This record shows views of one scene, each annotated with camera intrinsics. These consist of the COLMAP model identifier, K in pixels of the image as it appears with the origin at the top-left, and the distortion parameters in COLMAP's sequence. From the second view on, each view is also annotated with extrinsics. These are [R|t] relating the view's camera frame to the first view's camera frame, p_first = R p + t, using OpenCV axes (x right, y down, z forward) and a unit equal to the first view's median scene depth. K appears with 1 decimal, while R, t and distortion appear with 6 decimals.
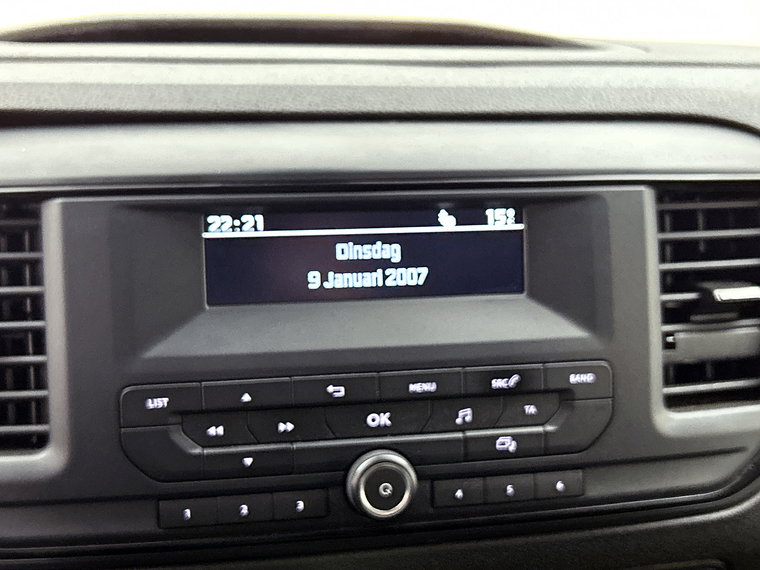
lens RADIAL K [[1042.7, 0, 377.8], [0, 1042.7, 285.1], [0, 0, 1]] dist [0.031537, 0.000000]
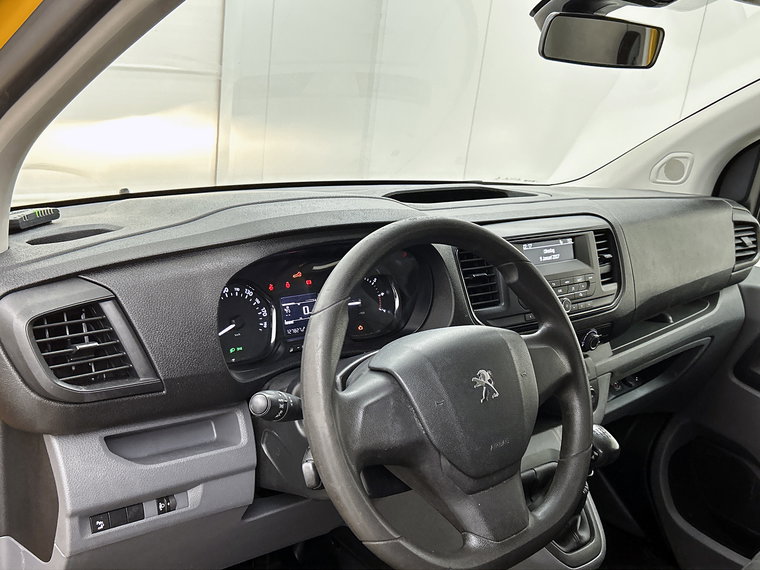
lens RADIAL K [[795.5, 0, 377.4], [0, 795.5, 284.0], [0, 0, 1]] dist [0.086420, 0.000000]
pose [[0.882042, -0.093839, 0.461732, -2.079983], [0.117521, 0.992810, -0.022728, 0.088529], [-0.456279, 0.074310, 0.886728, -1.475181]]
